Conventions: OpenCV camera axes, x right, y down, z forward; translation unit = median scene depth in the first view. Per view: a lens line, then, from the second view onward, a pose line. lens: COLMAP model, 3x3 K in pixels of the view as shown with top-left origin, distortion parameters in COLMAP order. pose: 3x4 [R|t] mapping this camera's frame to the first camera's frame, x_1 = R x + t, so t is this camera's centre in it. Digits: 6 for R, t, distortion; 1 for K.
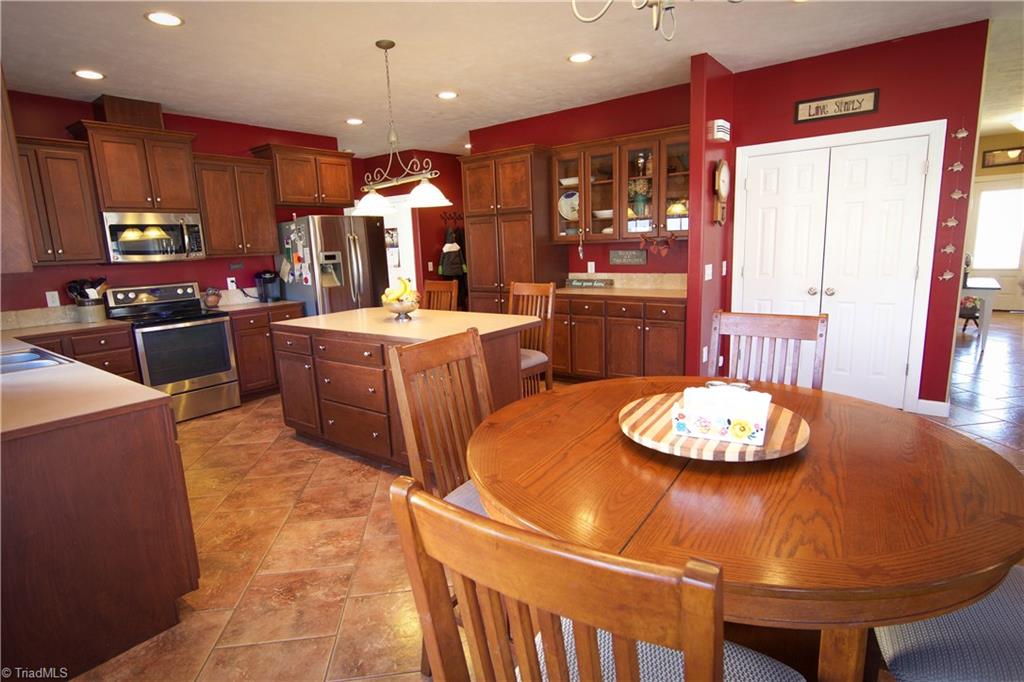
lens RADIAL K [[525.3, 0, 511.2], [0, 525.3, 340.6], [0, 0, 1]] dist [-0.012617, 0.003486]
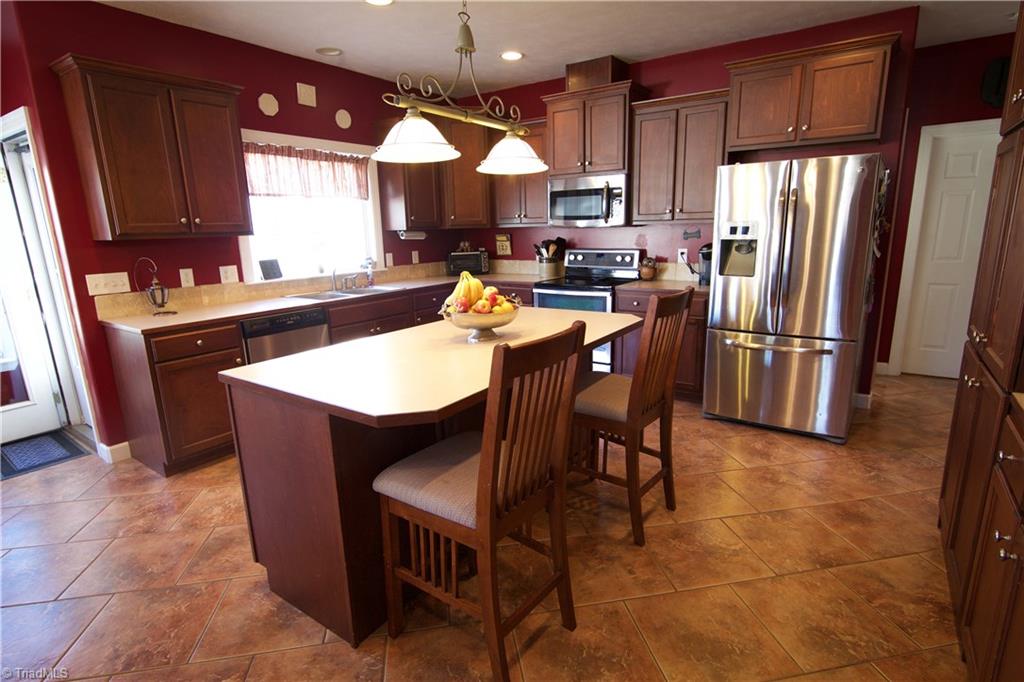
lens RADIAL K [[525.3, 0, 514.0], [0, 525.3, 340.9], [0, 0, 1]] dist [-0.012617, 0.003486]
pose [[0.054140, 0.254955, -0.965436, 0.295748], [-0.163743, 0.956033, 0.243290, -0.140271], [0.985016, 0.144911, 0.093506, 0.683220]]
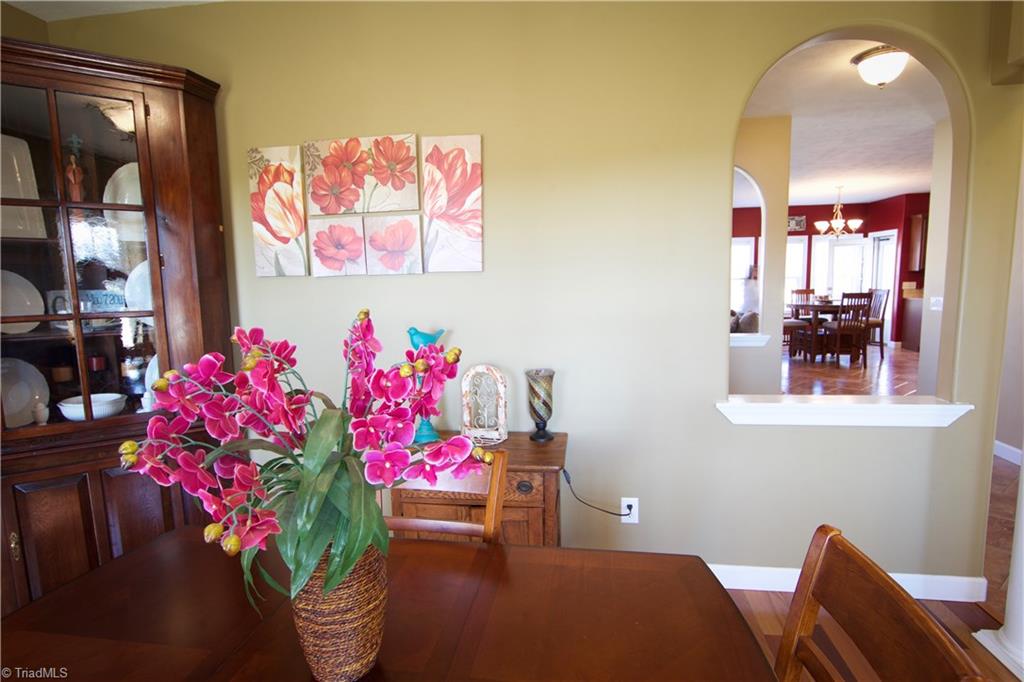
lens RADIAL K [[525.3, 0, 509.2], [0, 525.3, 343.3], [0, 0, 1]] dist [-0.012617, 0.003486]
pose [[-0.865889, 0.122361, -0.485040, 1.704298], [-0.035793, 0.951983, 0.304053, -0.281168], [0.498954, 0.280637, -0.819932, 1.090175]]
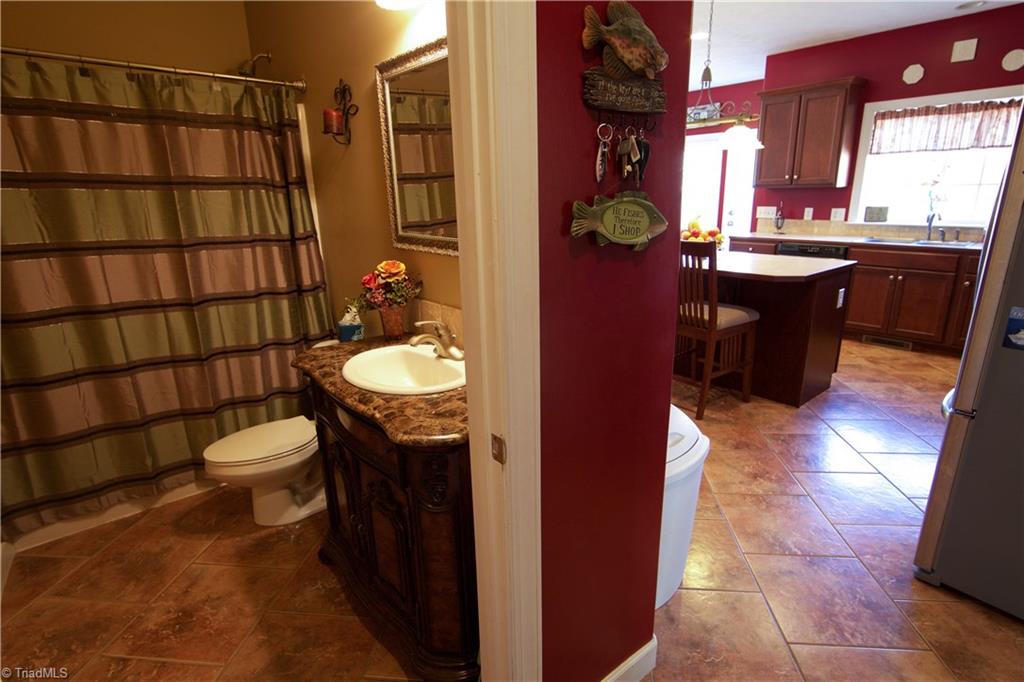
lens RADIAL K [[525.3, 0, 511.9], [0, 525.3, 344.9], [0, 0, 1]] dist [-0.012617, 0.003486]
pose [[-0.971679, 0.001171, 0.236300, -0.062197], [0.108795, 0.889914, 0.442963, -0.275342], [-0.209768, 0.456126, -0.864839, 1.446978]]
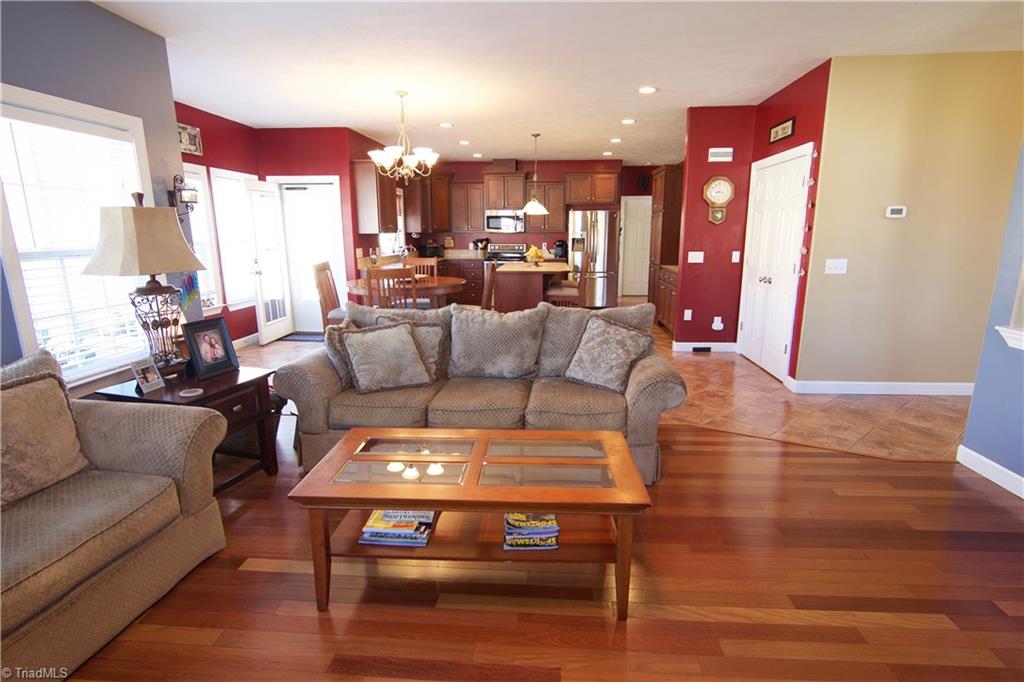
lens RADIAL K [[525.3, 0, 514.7], [0, 525.3, 338.8], [0, 0, 1]] dist [-0.012617, 0.003486]
pose [[0.544613, 0.209407, -0.812124, 1.028515], [-0.176524, 0.975257, 0.133093, -0.016905], [0.819900, 0.070876, 0.568103, -0.143859]]
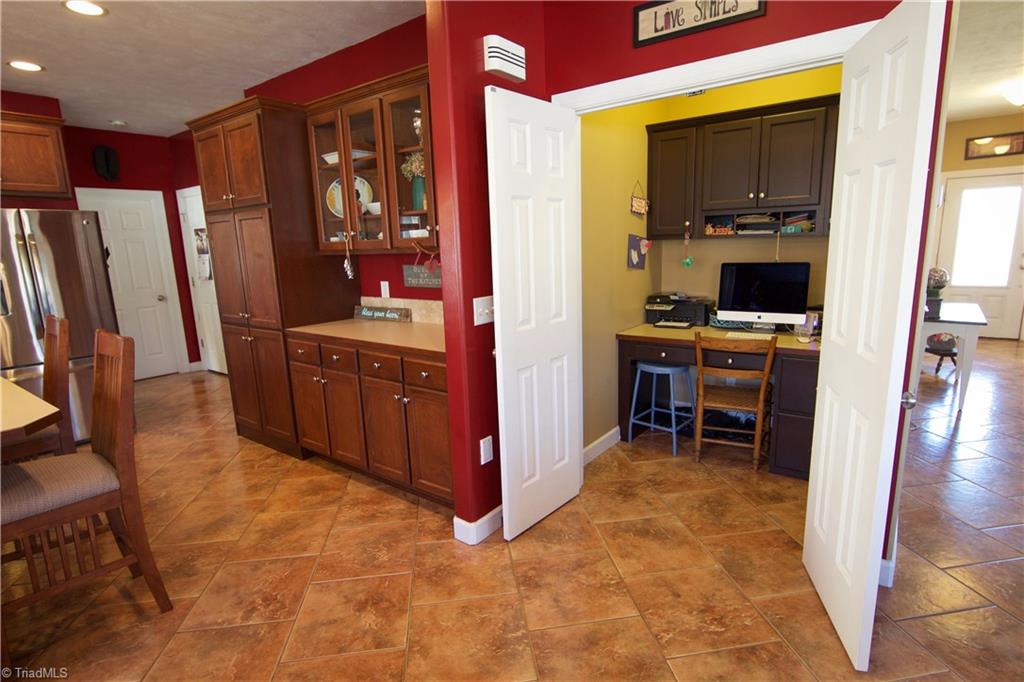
lens RADIAL K [[525.3, 0, 508.0], [0, 525.3, 351.6], [0, 0, 1]] dist [-0.012617, 0.003486]
pose [[0.999876, 0.004564, 0.015081, 0.307811], [-0.004706, 0.999945, 0.009401, -0.068967], [-0.015037, -0.009471, 0.999842, 0.332545]]
